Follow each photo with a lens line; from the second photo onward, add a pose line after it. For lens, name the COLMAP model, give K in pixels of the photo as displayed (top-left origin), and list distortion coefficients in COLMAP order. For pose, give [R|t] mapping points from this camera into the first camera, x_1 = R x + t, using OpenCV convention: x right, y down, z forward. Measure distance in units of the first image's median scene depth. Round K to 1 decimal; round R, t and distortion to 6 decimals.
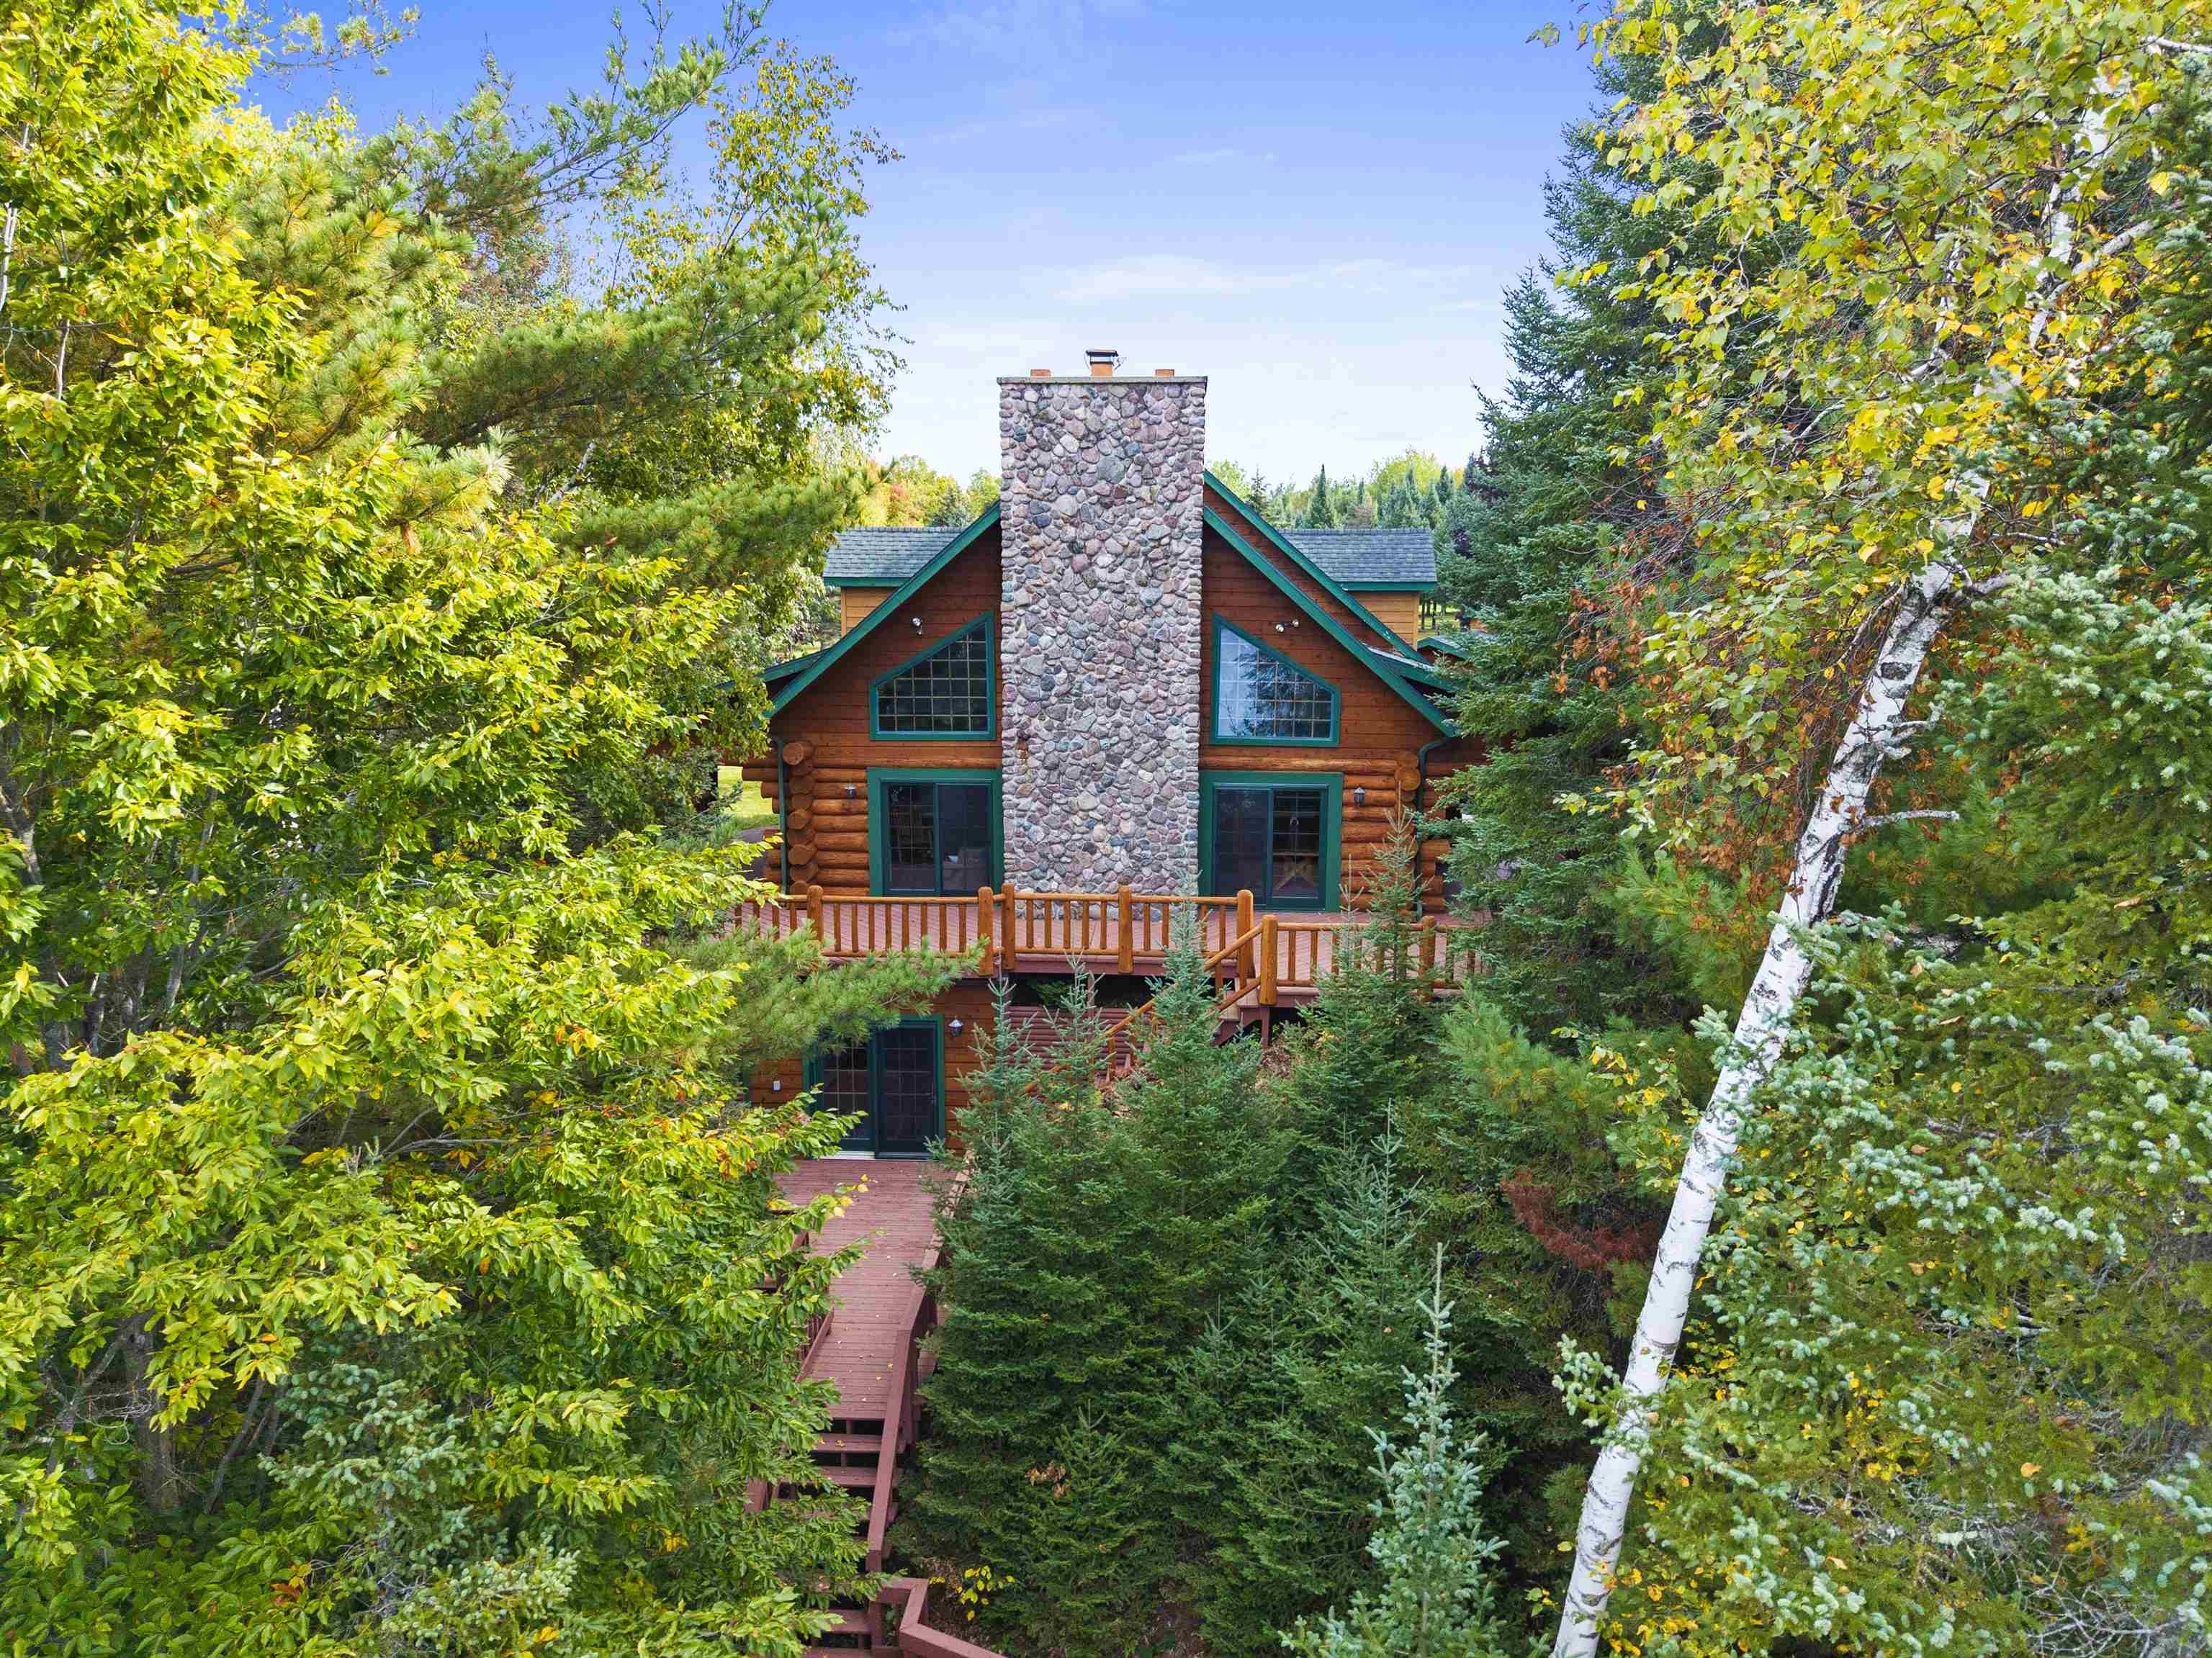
lens RADIAL K [[1494.3, 0, 1106.0], [0, 1494.3, 829.0], [0, 0, 1]] dist [0.113130, -0.159370]
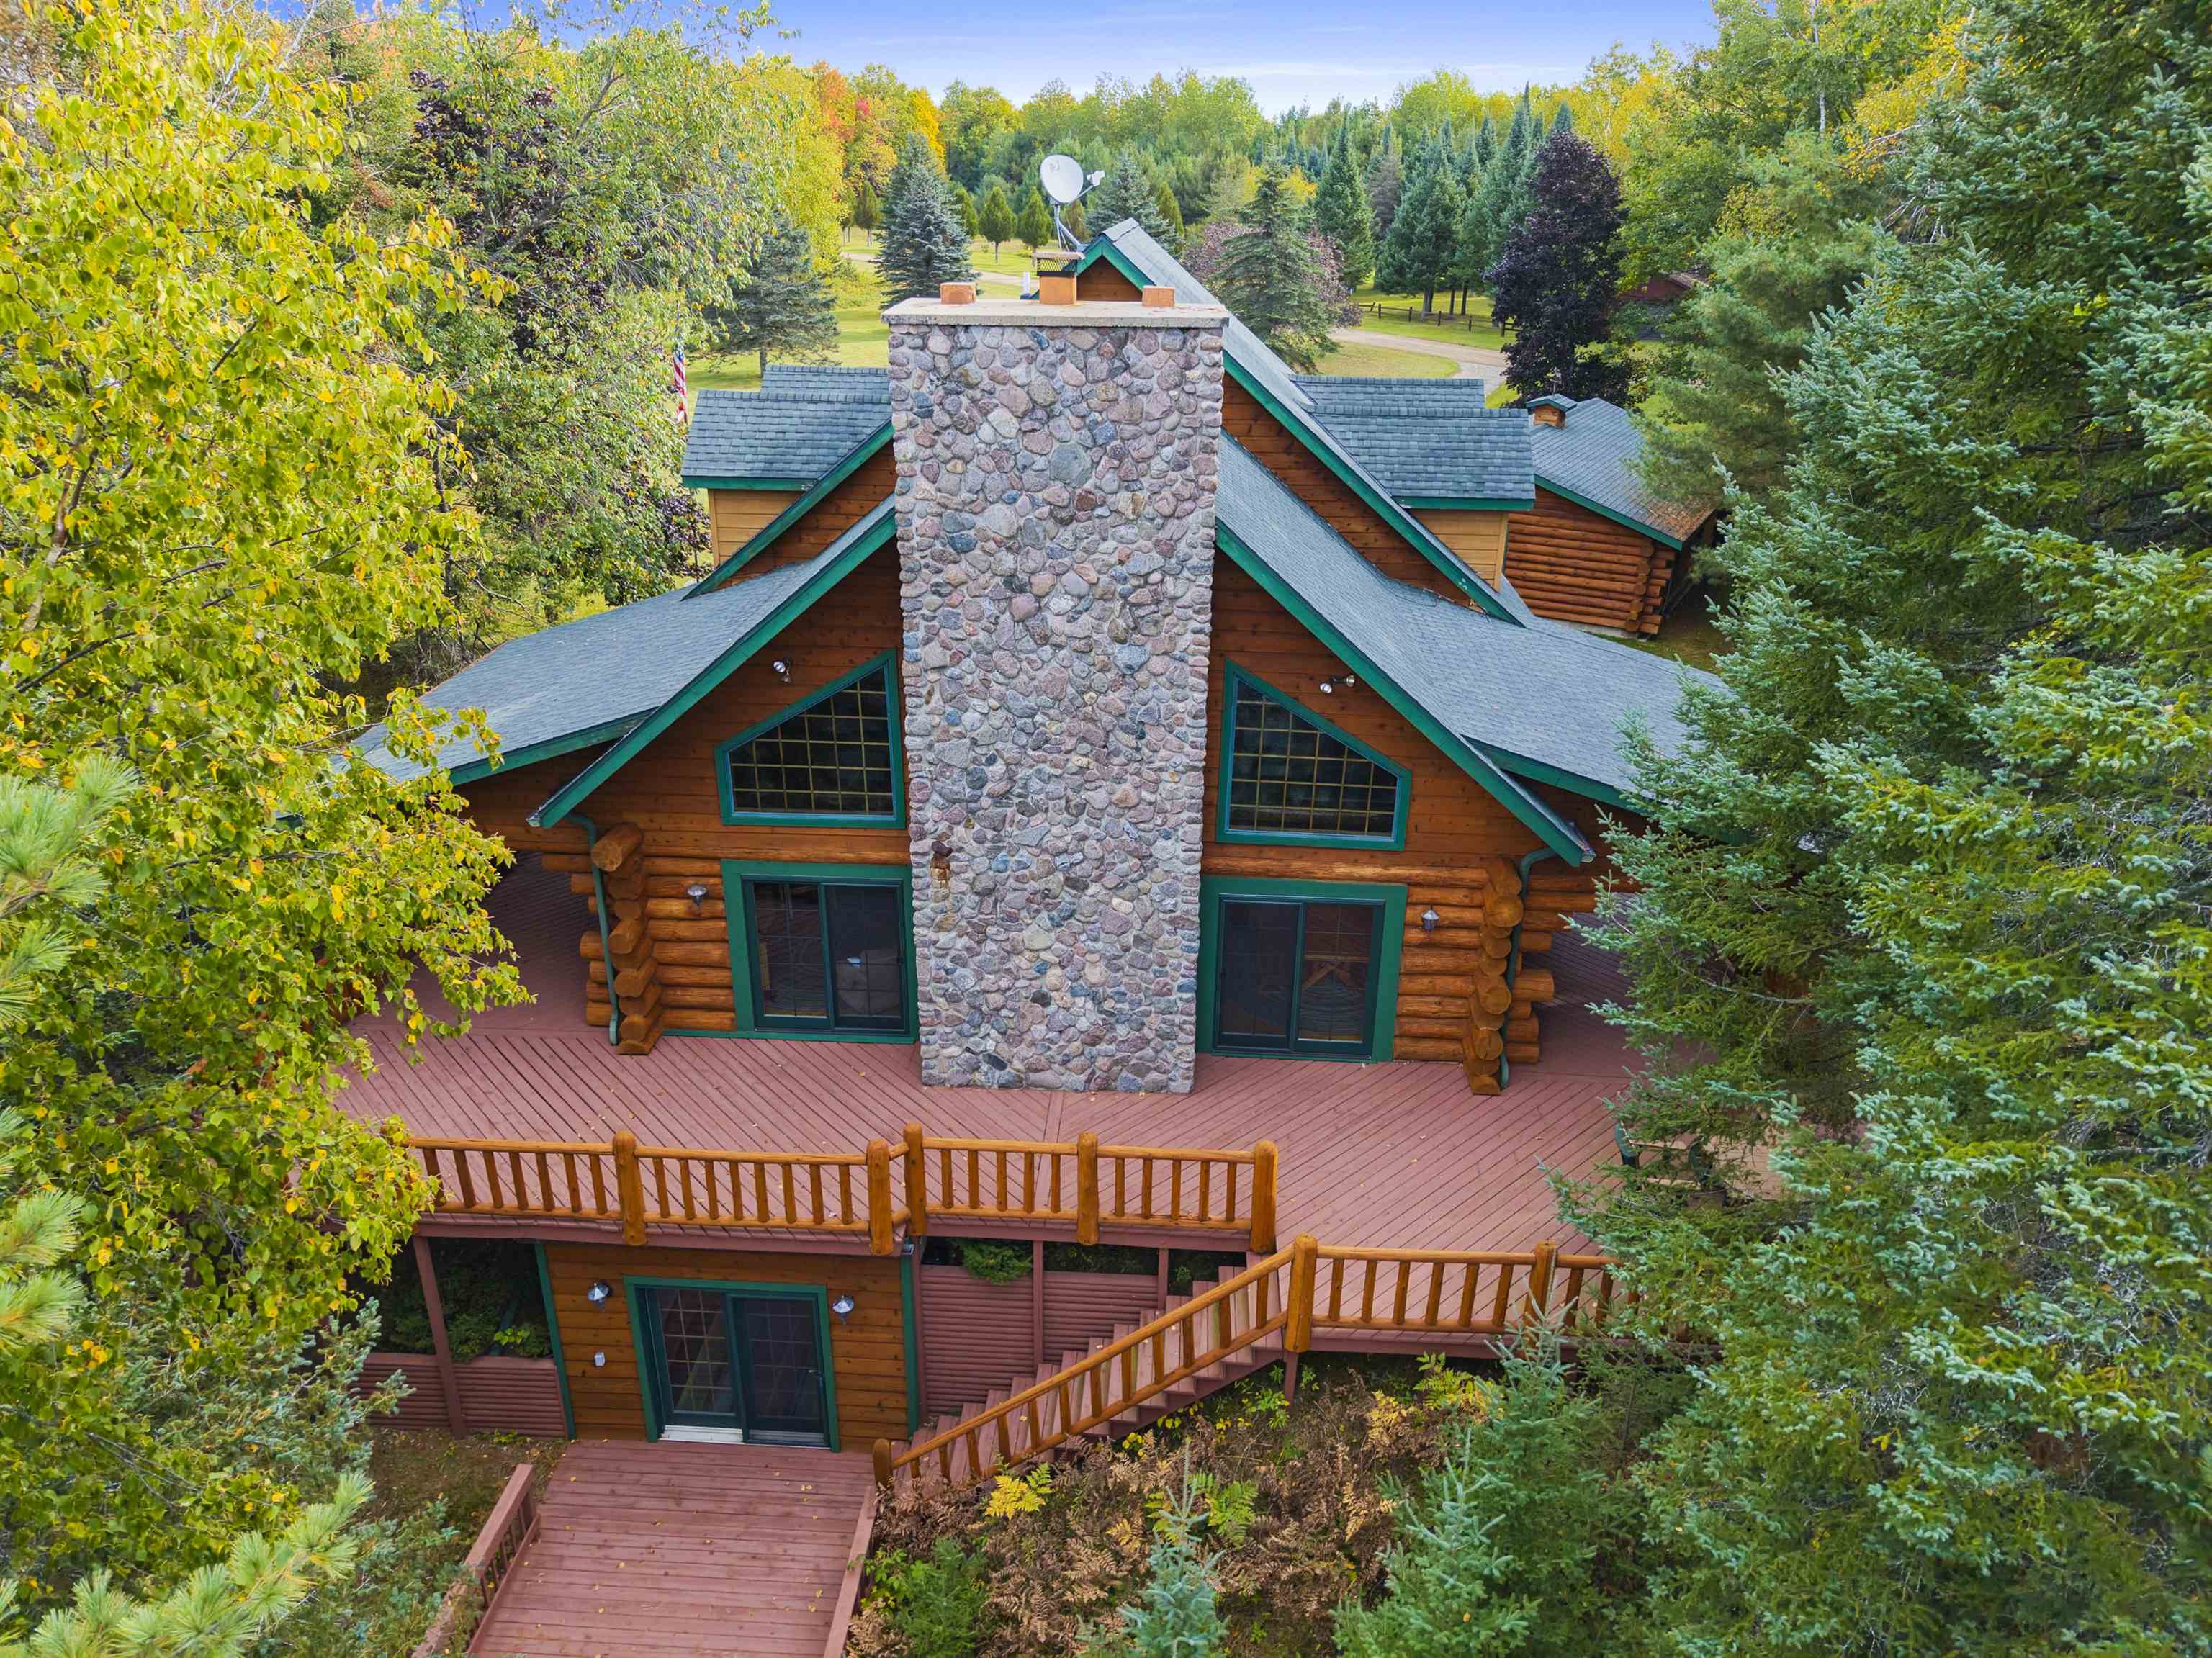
lens RADIAL K [[1494.3, 0, 1106.0], [0, 1494.3, 829.0], [0, 0, 1]] dist [0.113130, -0.159370]
pose [[0.999946, 0.005271, 0.008910, 0.013087], [-0.007181, 0.973122, 0.230180, -0.230870], [-0.007457, -0.230232, 0.973107, 0.347516]]
